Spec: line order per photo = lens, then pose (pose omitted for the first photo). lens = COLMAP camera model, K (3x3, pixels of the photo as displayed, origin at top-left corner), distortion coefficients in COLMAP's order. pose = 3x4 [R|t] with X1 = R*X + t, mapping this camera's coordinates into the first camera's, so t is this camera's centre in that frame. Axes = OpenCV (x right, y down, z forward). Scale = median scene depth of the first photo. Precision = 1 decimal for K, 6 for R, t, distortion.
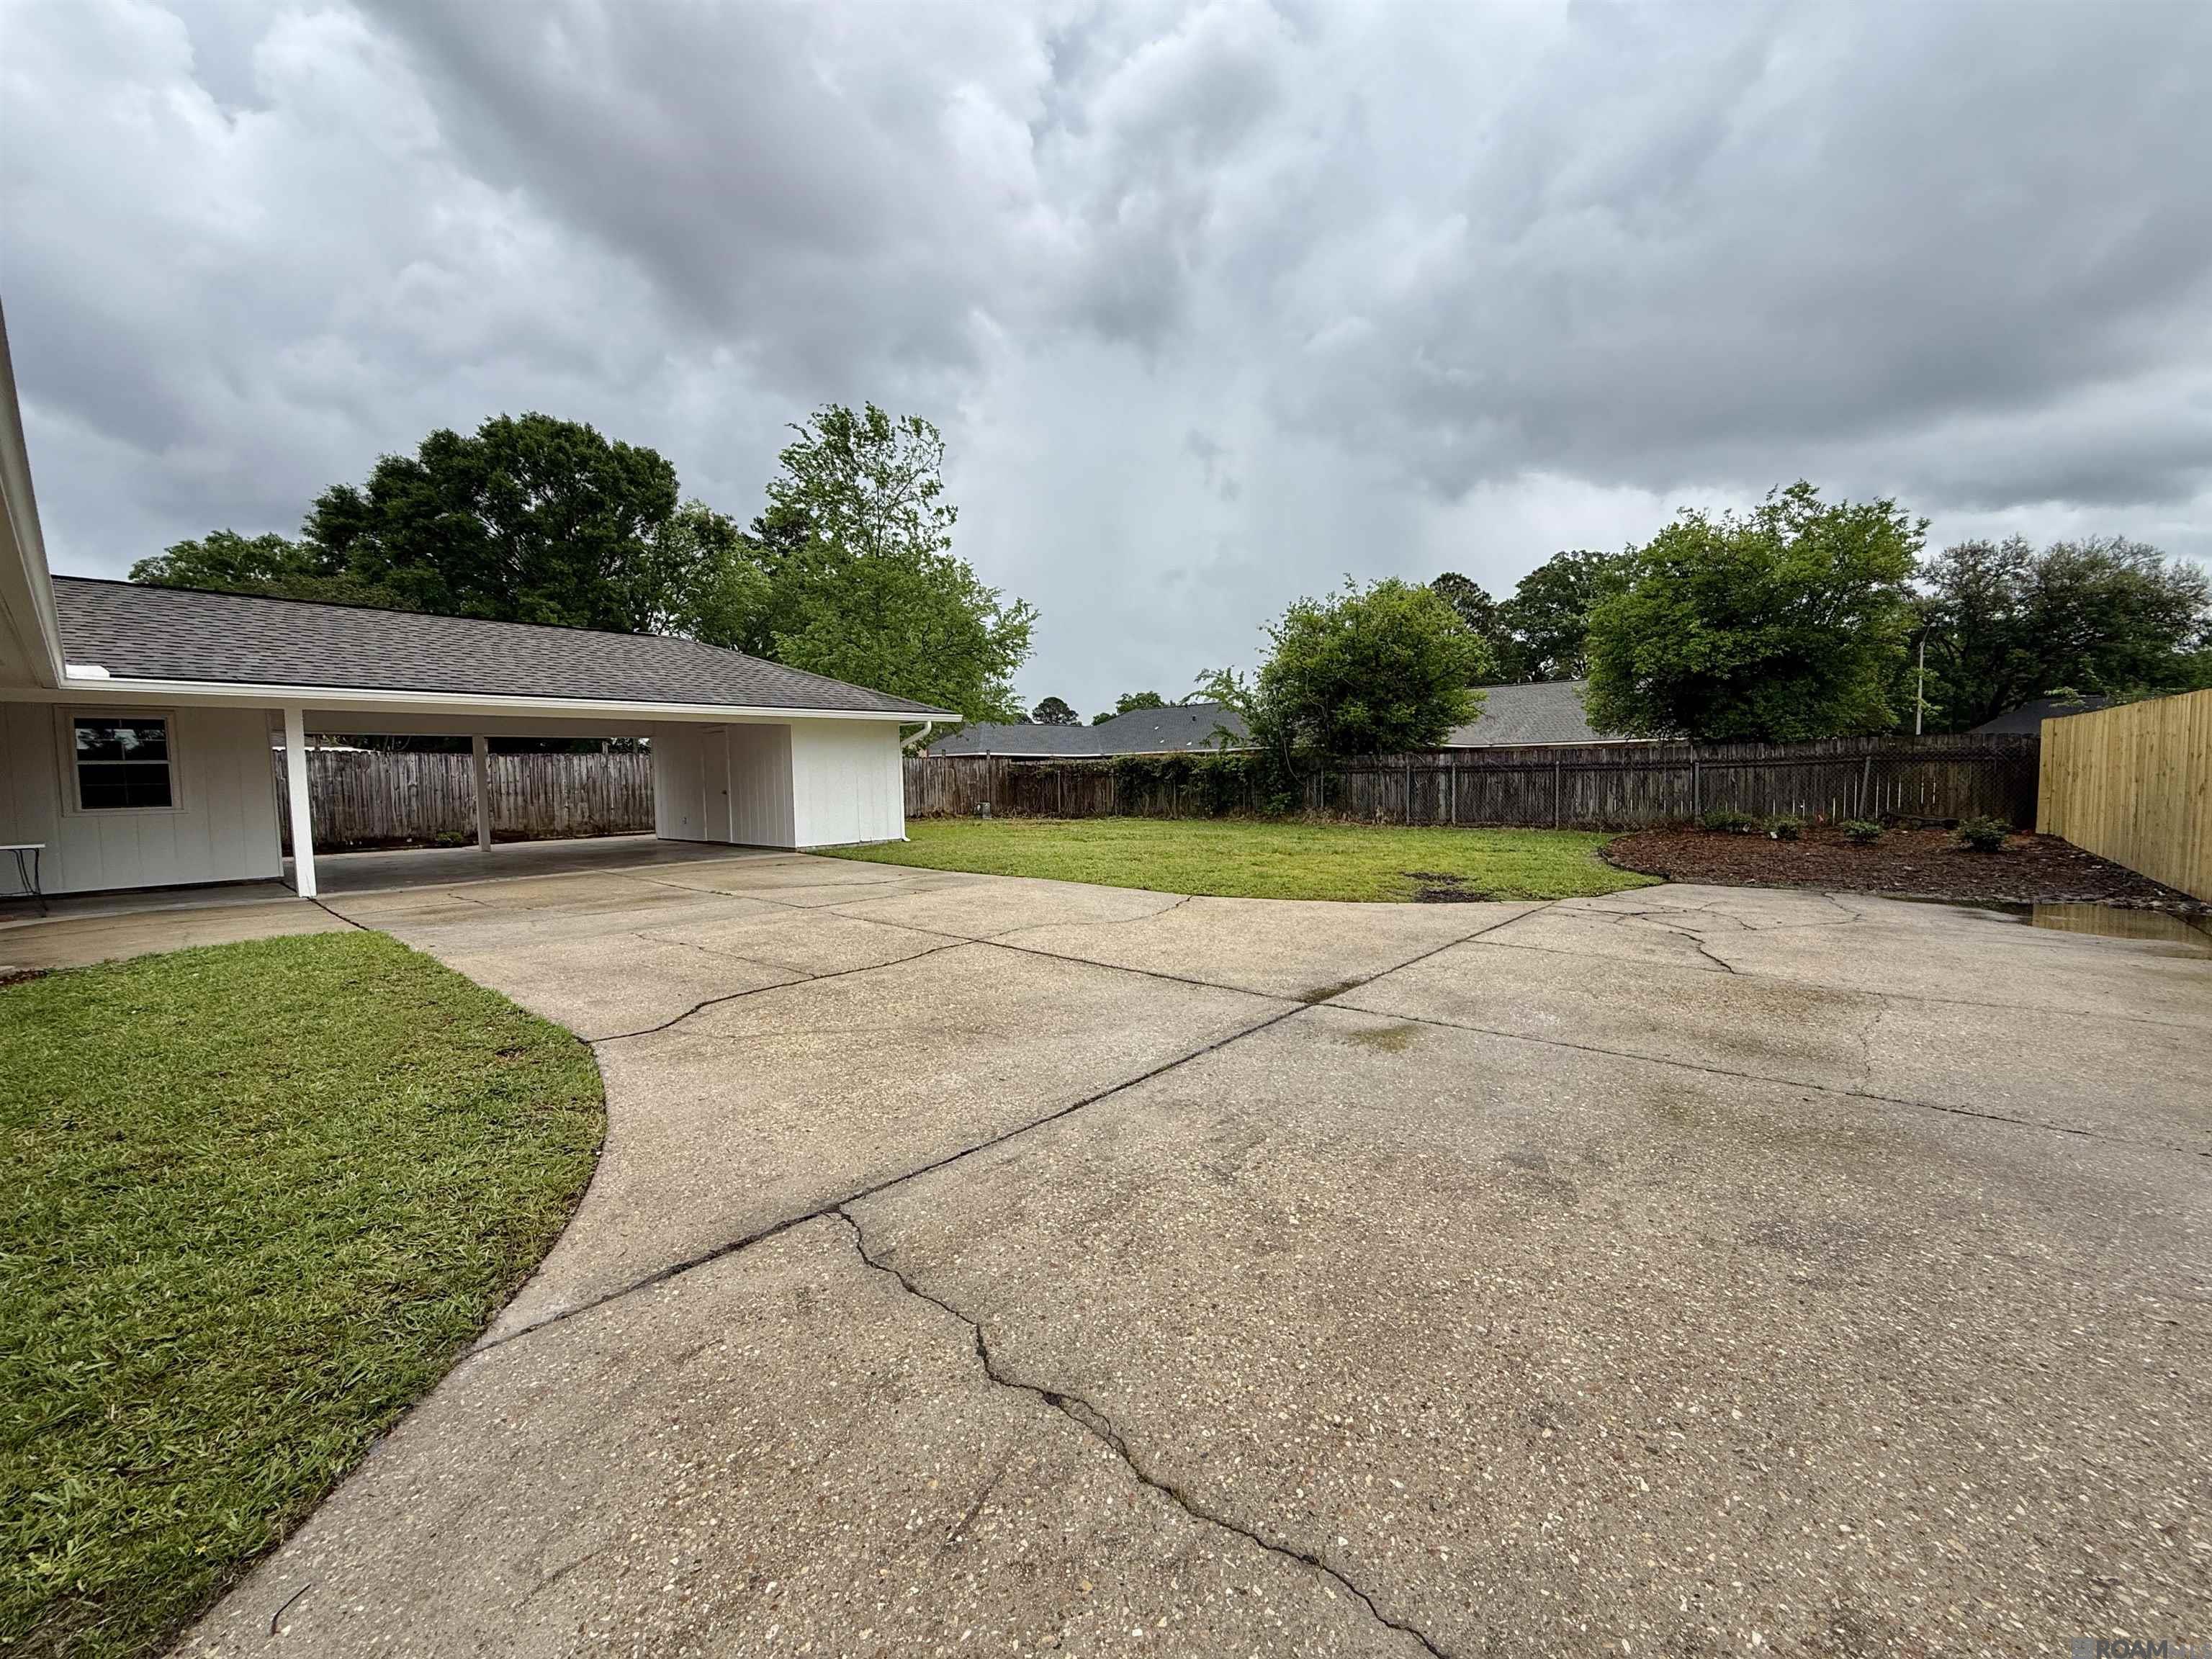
lens RADIAL K [[885.1, 0, 1106.6], [0, 885.1, 827.6], [0, 0, 1]] dist [0.002640, 0.001206]
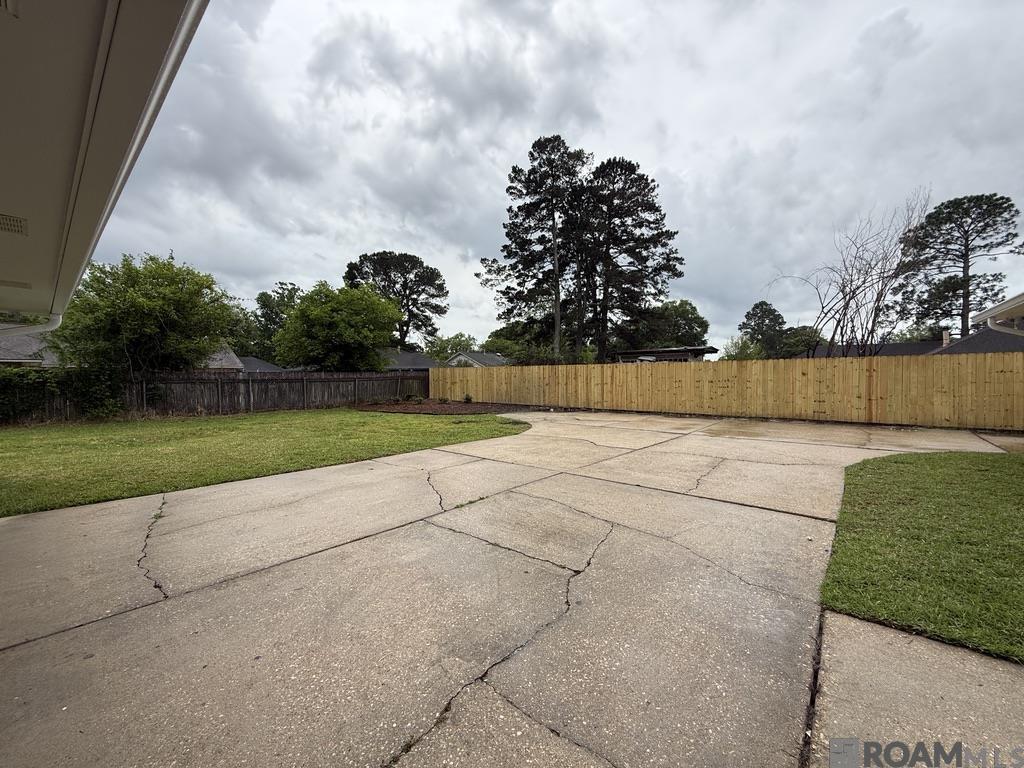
lens RADIAL K [[409.7, 0, 511.9], [0, 409.7, 382.6], [0, 0, 1]] dist [0.002640, 0.001206]
pose [[-0.004250, 0.004201, 0.999982, -0.461381], [0.068802, 0.997623, -0.003899, -0.024517], [-0.997621, 0.068784, -0.004529, 0.507376]]
